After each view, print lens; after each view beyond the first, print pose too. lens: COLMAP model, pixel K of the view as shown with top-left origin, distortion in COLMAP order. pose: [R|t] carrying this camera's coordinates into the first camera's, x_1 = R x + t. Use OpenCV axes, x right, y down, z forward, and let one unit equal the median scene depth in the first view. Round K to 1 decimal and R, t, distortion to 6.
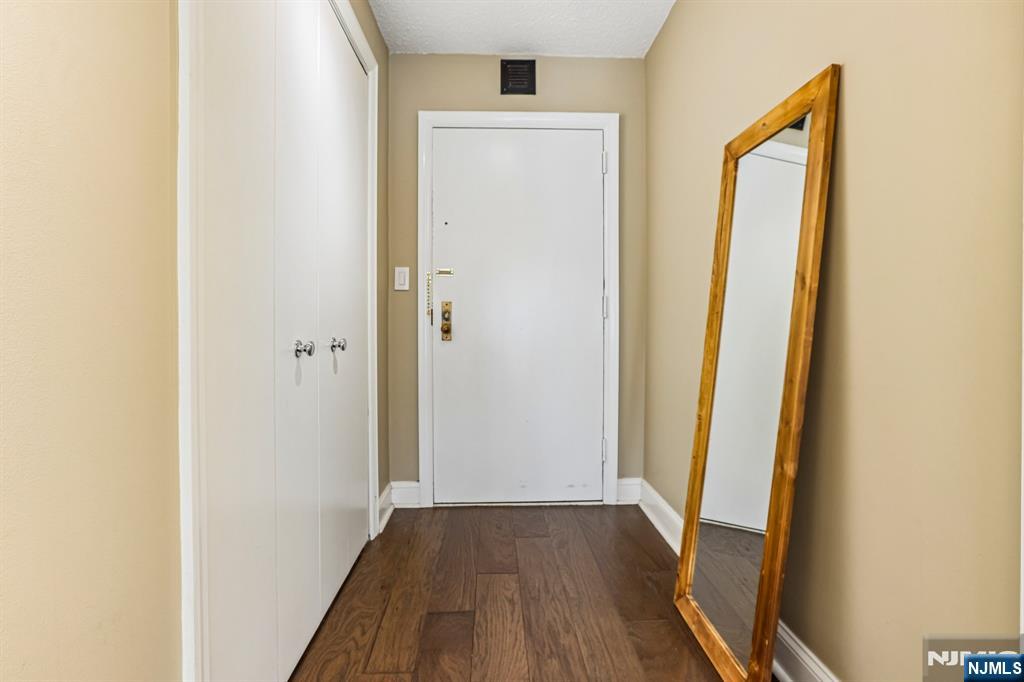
lens RADIAL K [[486.4, 0, 506.8], [0, 486.4, 339.3], [0, 0, 1]] dist [-0.053211, 0.021585]
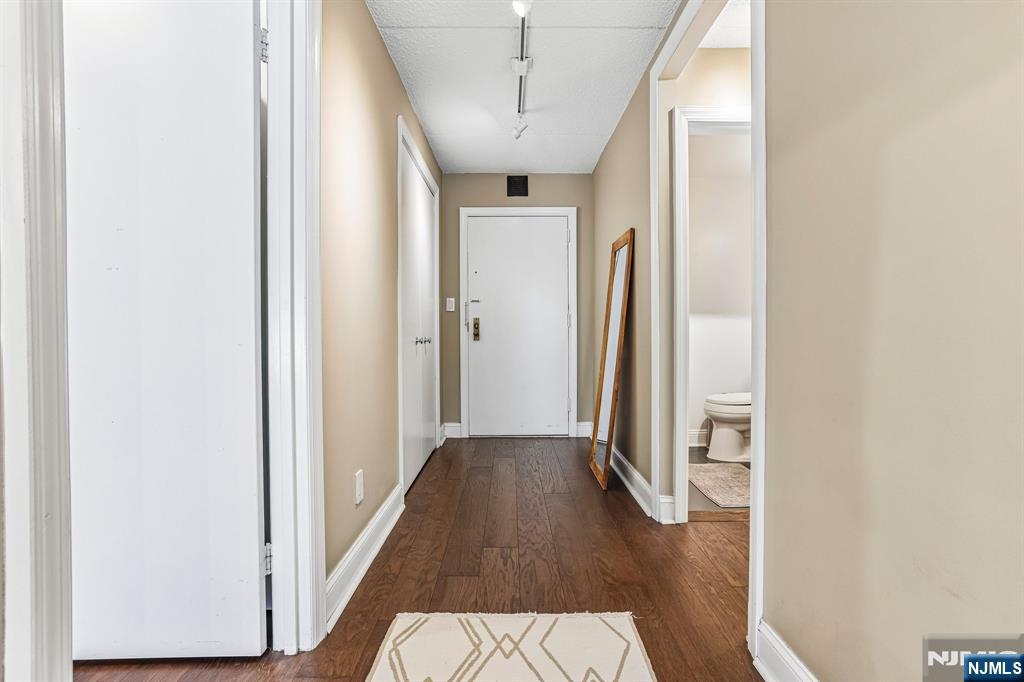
lens RADIAL K [[486.4, 0, 506.8], [0, 486.4, 339.3], [0, 0, 1]] dist [-0.053211, 0.021585]
pose [[0.999248, -0.004932, -0.038465, 0.049627], [0.004269, 0.999841, -0.017313, 0.028491], [0.038544, 0.017136, 0.999110, -0.718739]]
